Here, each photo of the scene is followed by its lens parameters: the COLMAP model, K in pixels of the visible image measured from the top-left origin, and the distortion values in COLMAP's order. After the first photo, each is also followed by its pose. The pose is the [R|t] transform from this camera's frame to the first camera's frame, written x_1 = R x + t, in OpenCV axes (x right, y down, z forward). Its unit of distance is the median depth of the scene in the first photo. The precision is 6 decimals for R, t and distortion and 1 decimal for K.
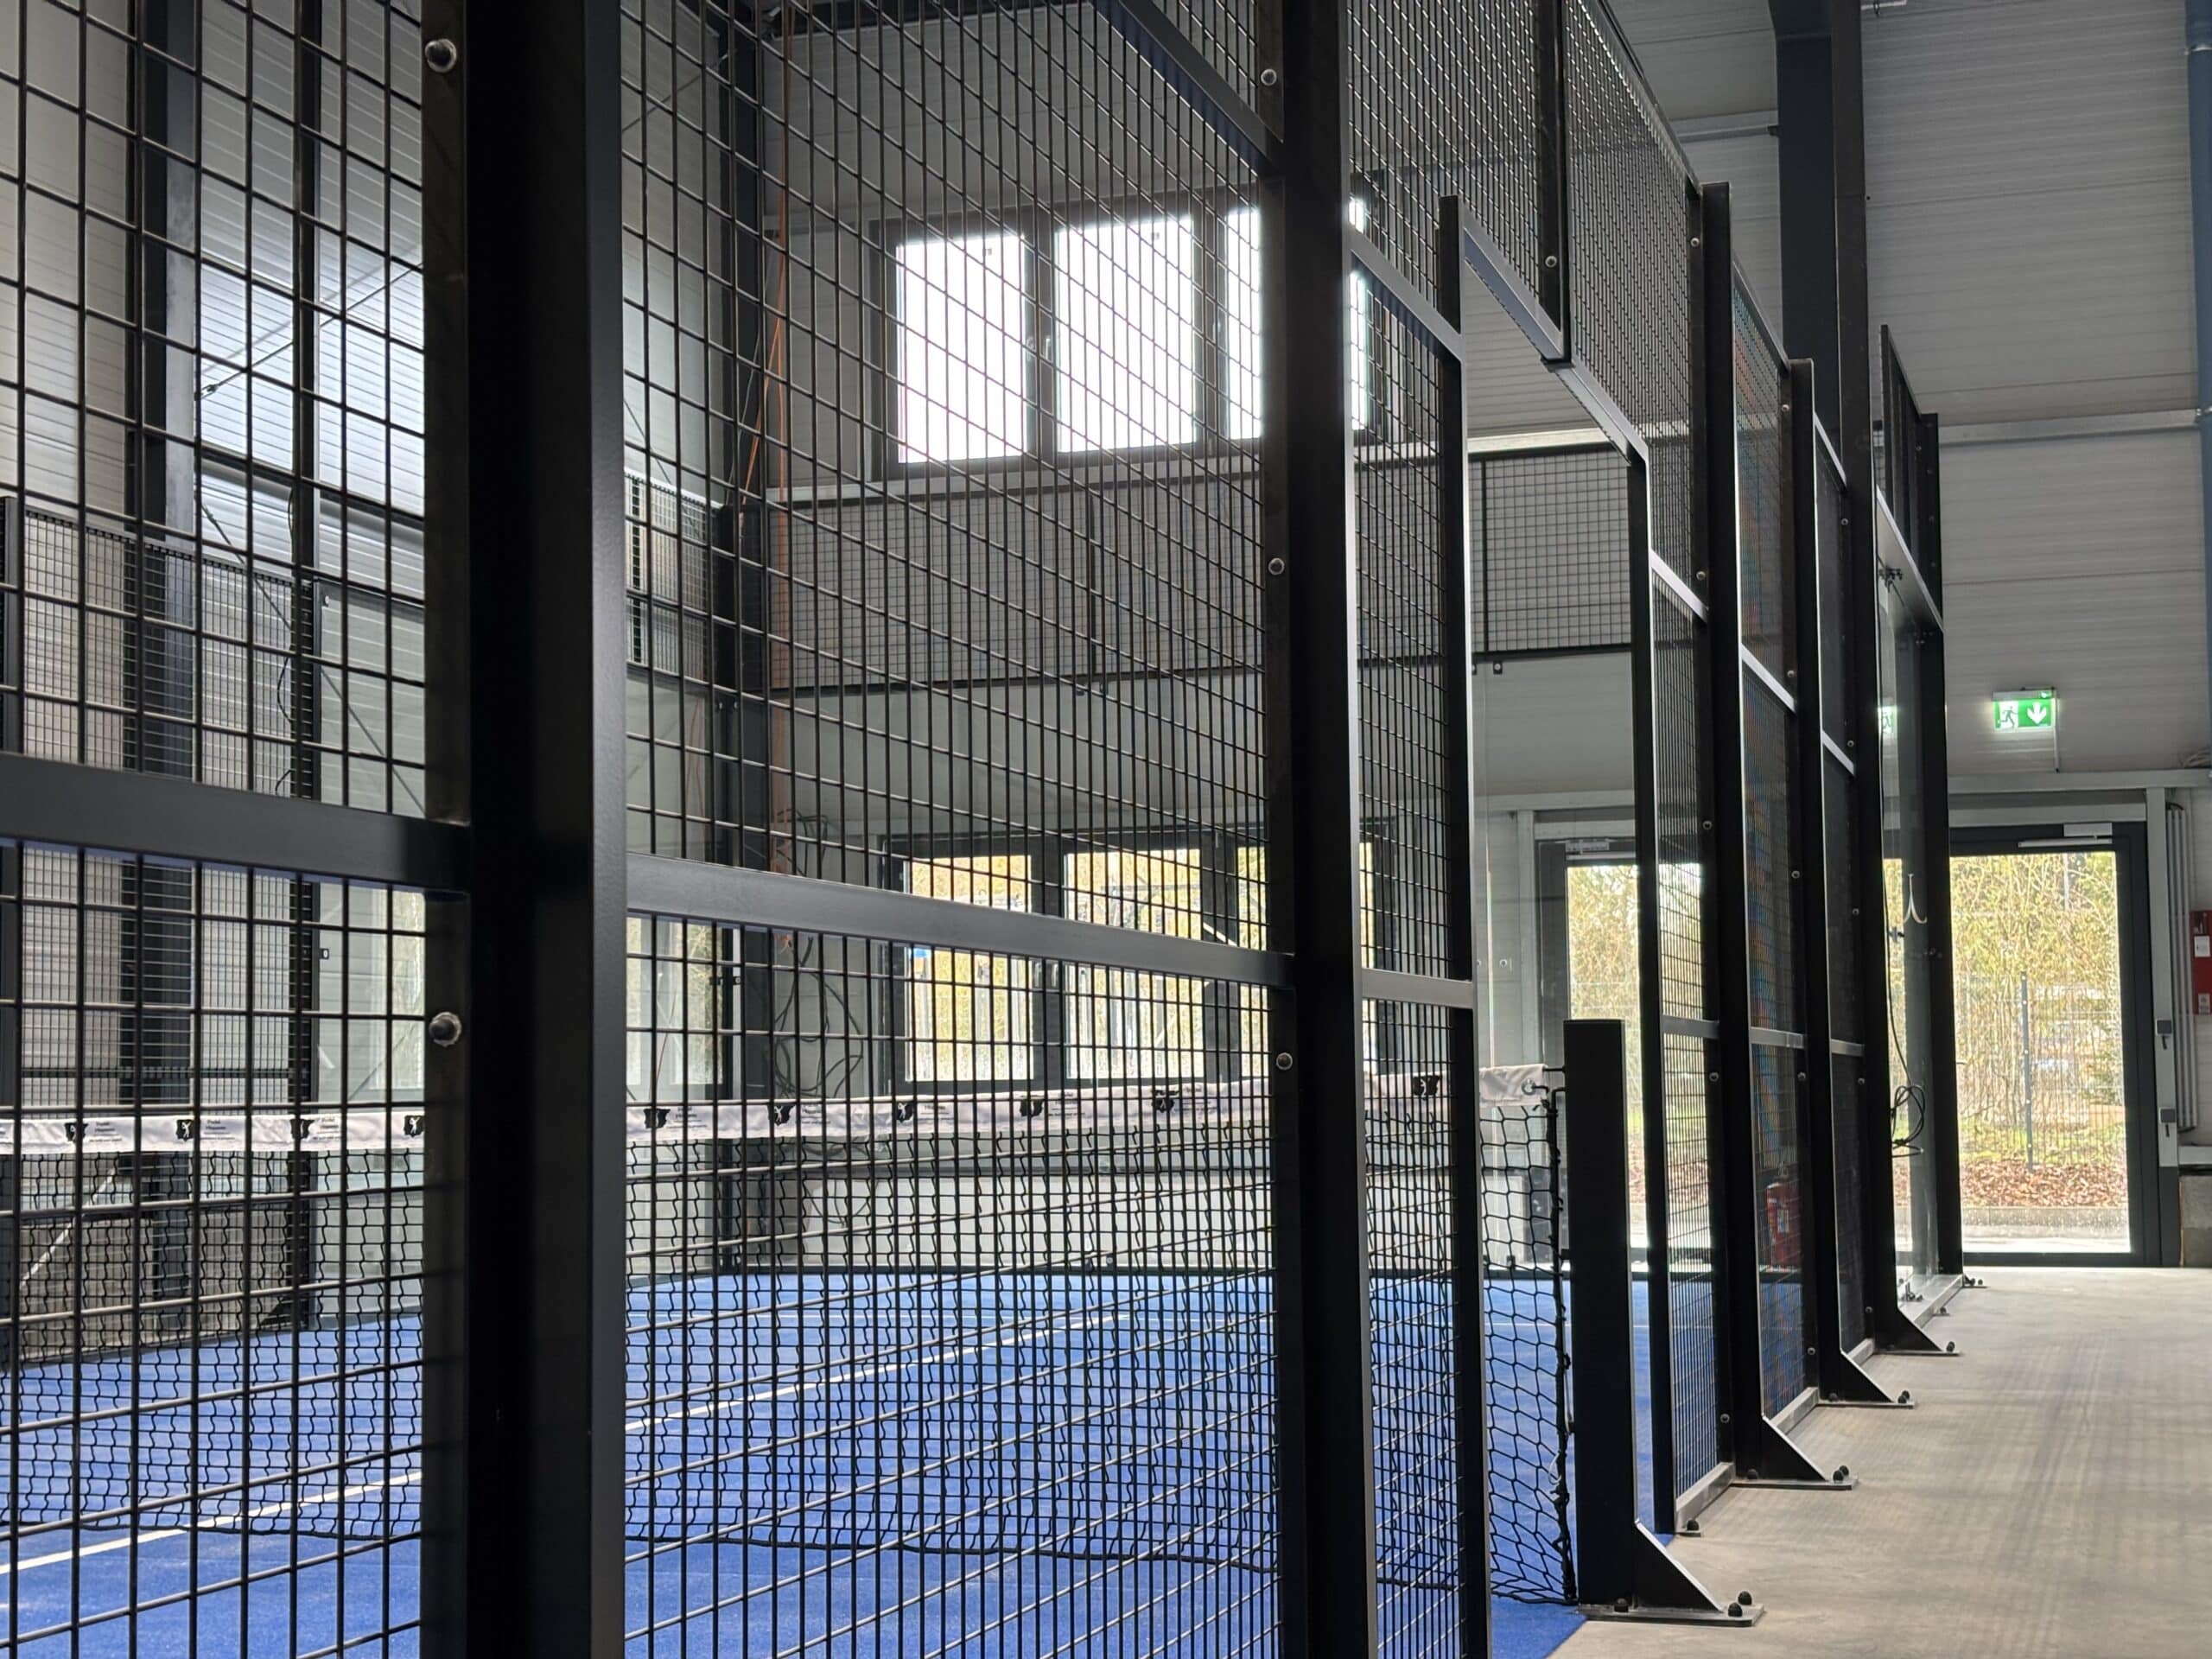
lens RADIAL K [[3343.2, 0, 1106.0], [0, 3343.2, 829.5], [0, 0, 1]] dist [0.192889, -0.702199]
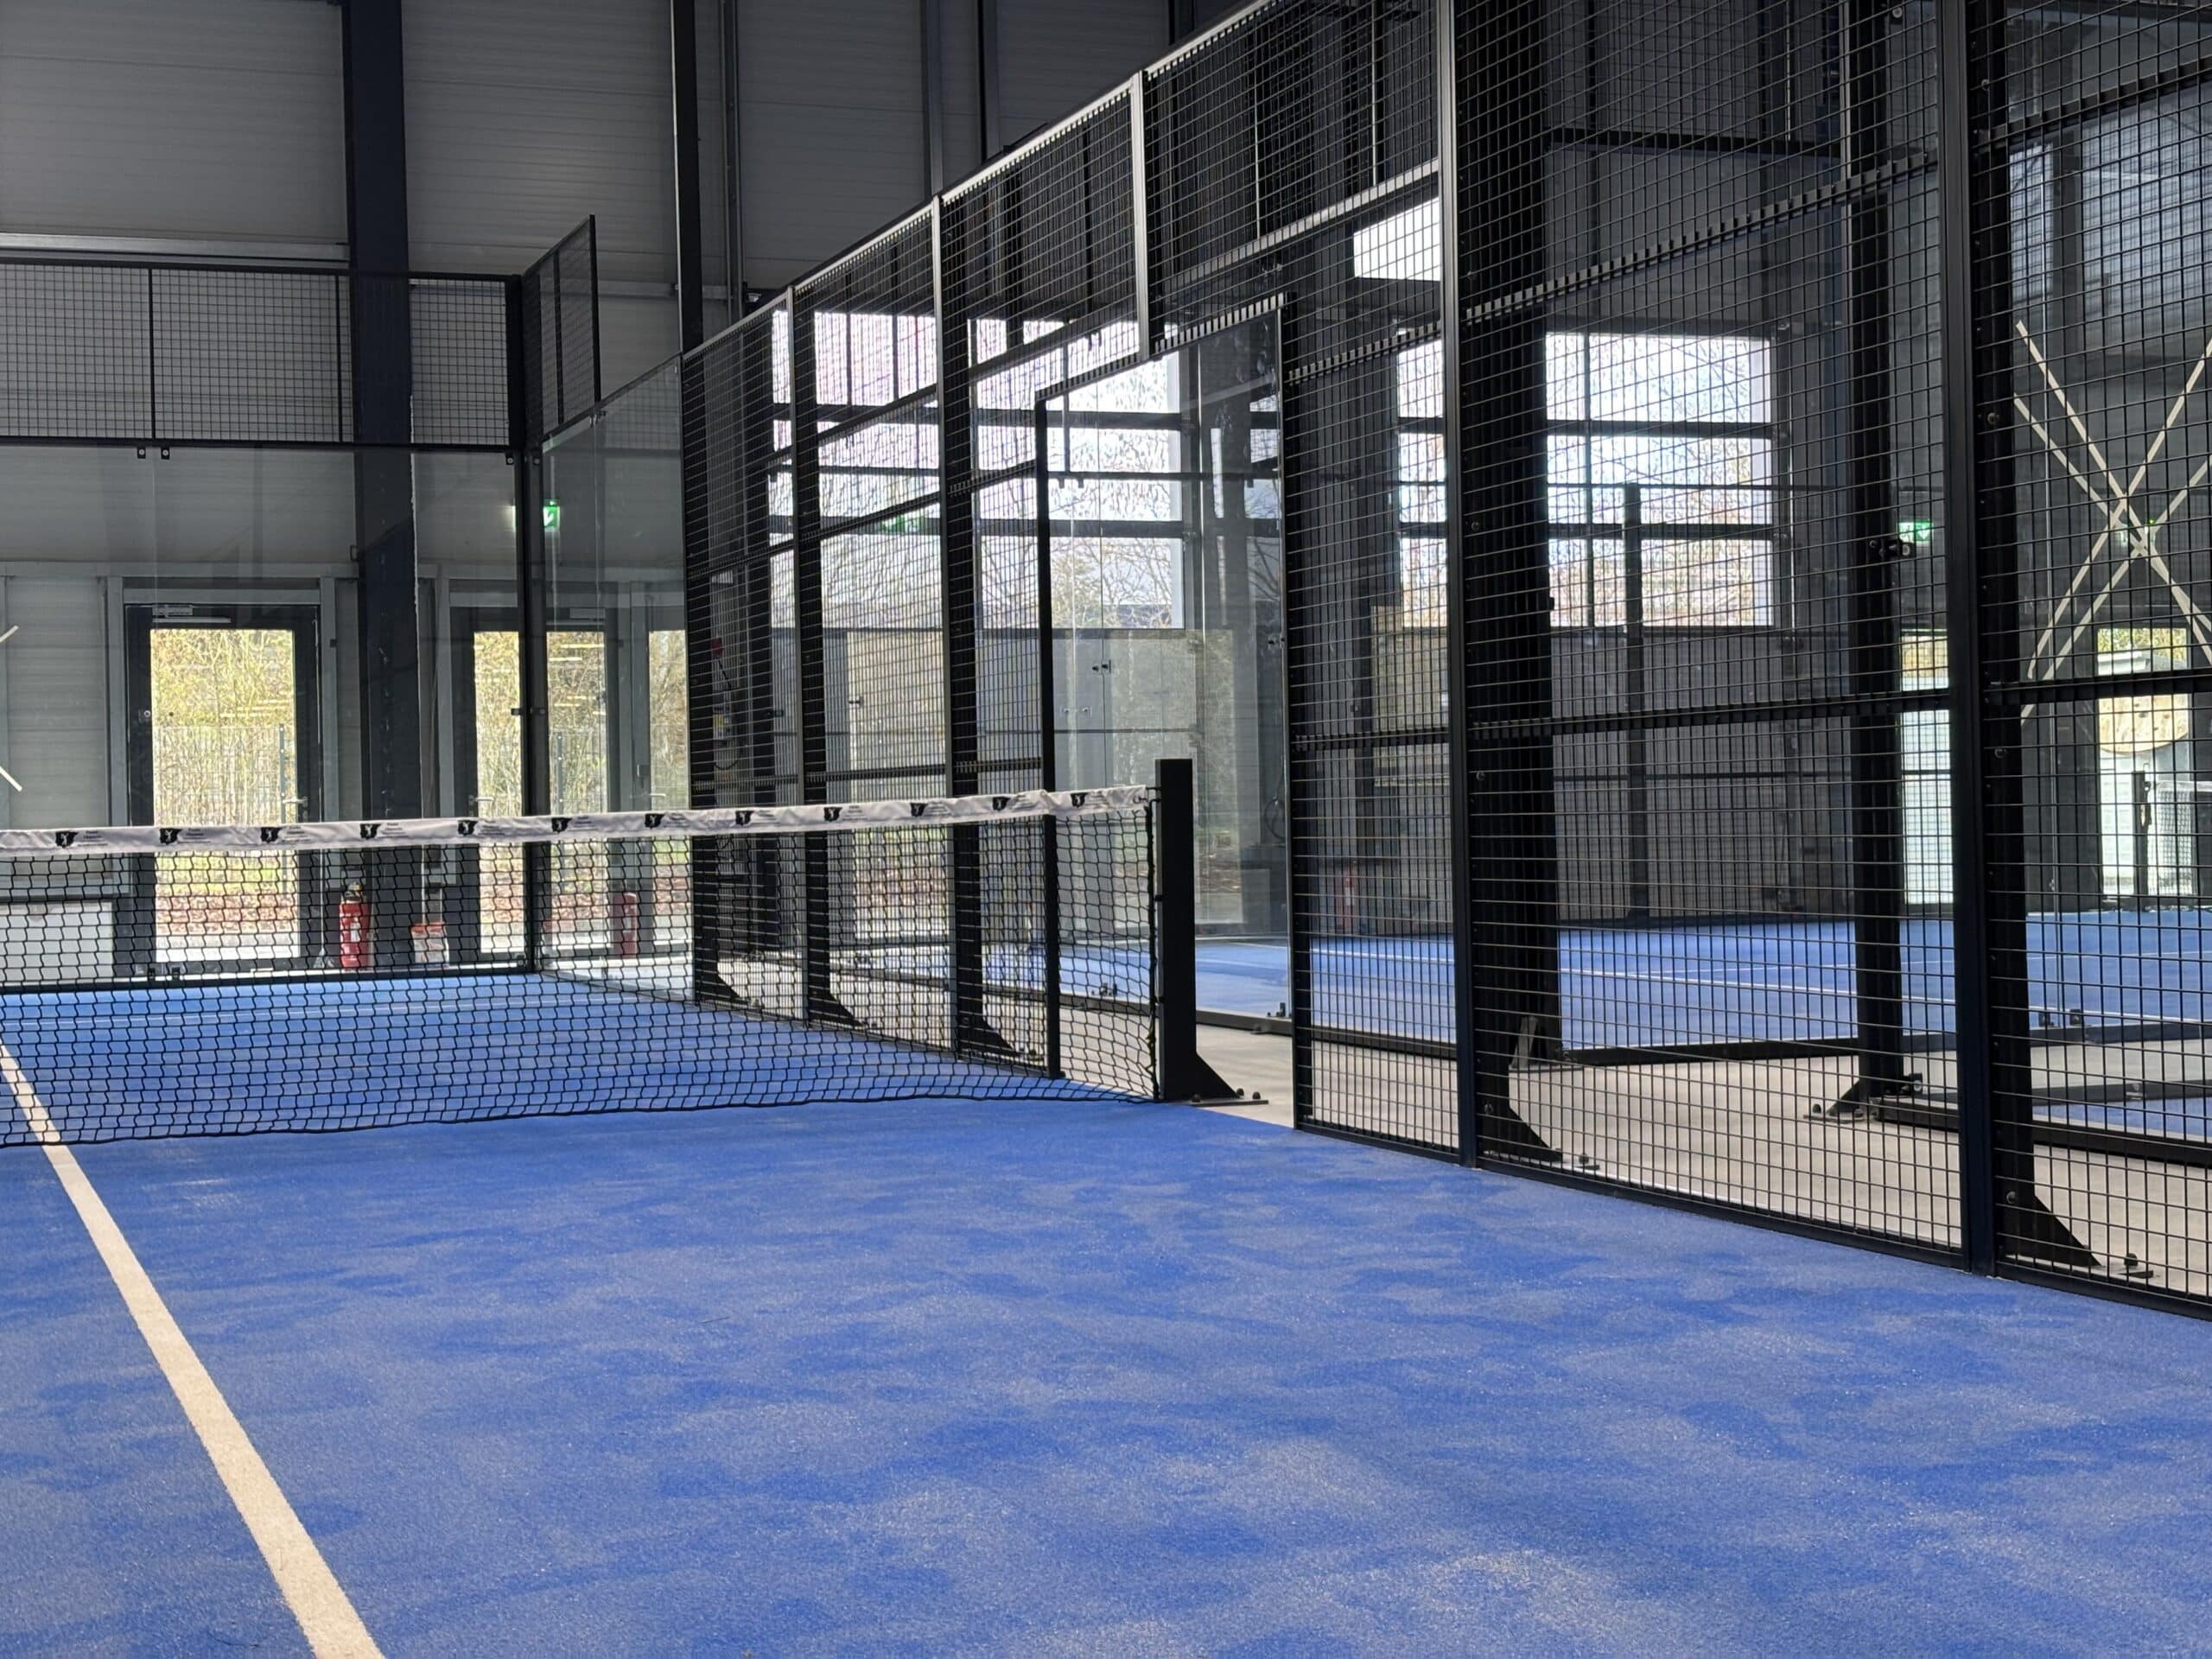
lens RADIAL K [[3343.2, 0, 1106.0], [0, 3343.2, 829.5], [0, 0, 1]] dist [0.192889, -0.702199]
pose [[0.796006, -0.008640, 0.605227, -0.338306], [-0.036027, 0.997449, 0.061622, -0.003529], [-0.604216, -0.070856, 0.793664, -0.115081]]
